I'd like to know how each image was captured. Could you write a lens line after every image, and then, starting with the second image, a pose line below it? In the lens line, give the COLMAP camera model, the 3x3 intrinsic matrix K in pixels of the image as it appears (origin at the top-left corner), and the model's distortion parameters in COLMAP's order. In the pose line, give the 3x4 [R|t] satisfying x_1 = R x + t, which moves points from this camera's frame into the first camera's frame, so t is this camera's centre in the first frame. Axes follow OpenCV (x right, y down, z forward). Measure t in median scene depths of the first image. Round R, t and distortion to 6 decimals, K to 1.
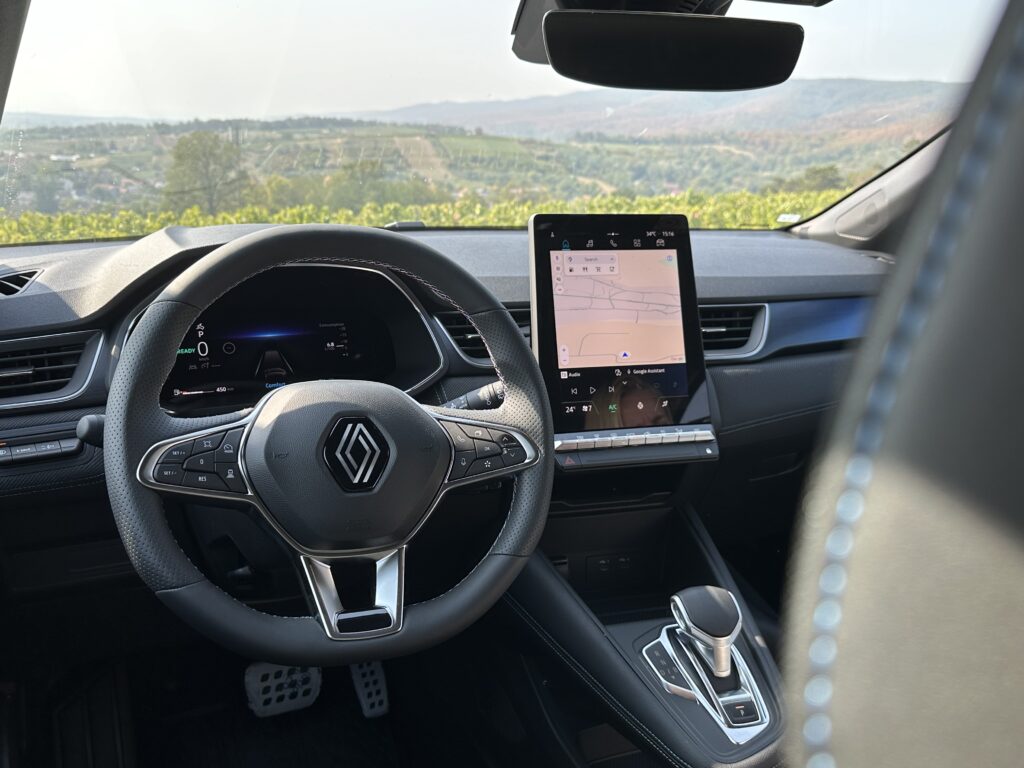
lens RADIAL K [[923.8, 0, 512.0], [0, 923.8, 384.0], [0, 0, 1]] dist [0.271025, -0.655826]
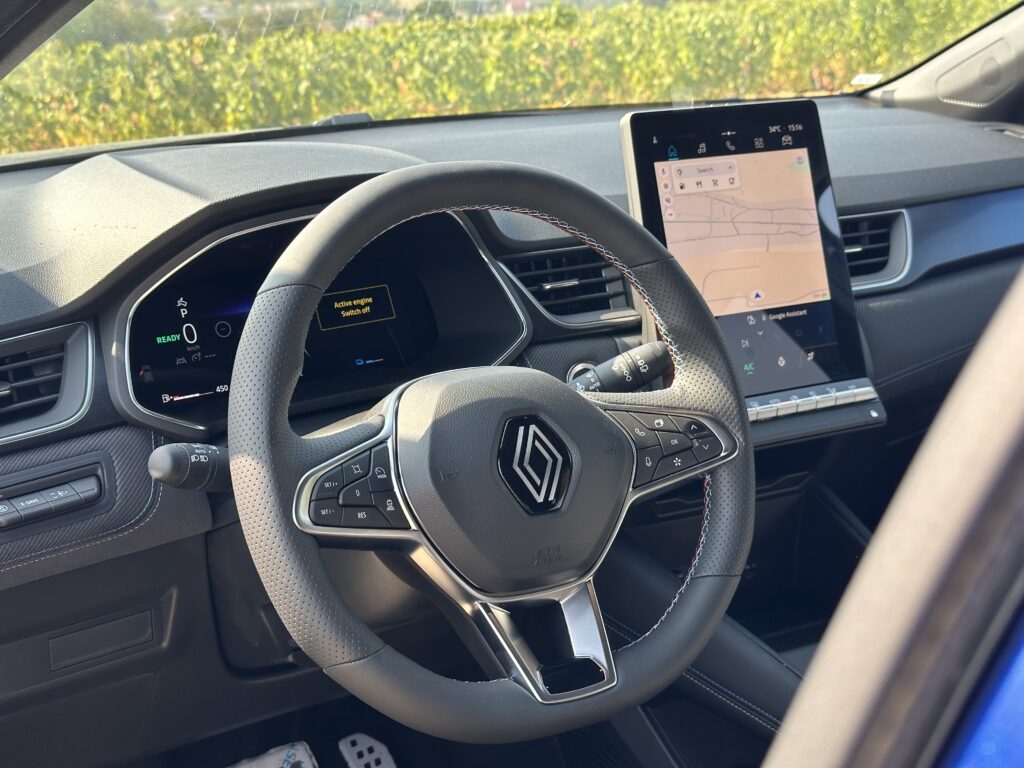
lens RADIAL K [[1442.2, 0, 512.0], [0, 1442.2, 384.0], [0, 0, 1]] dist [0.172225, -0.042348]
pose [[0.983326, -0.085908, 0.160280, -0.264481], [0.077324, 0.995256, 0.059054, -0.044837], [-0.164592, -0.045676, 0.985304, -0.117159]]
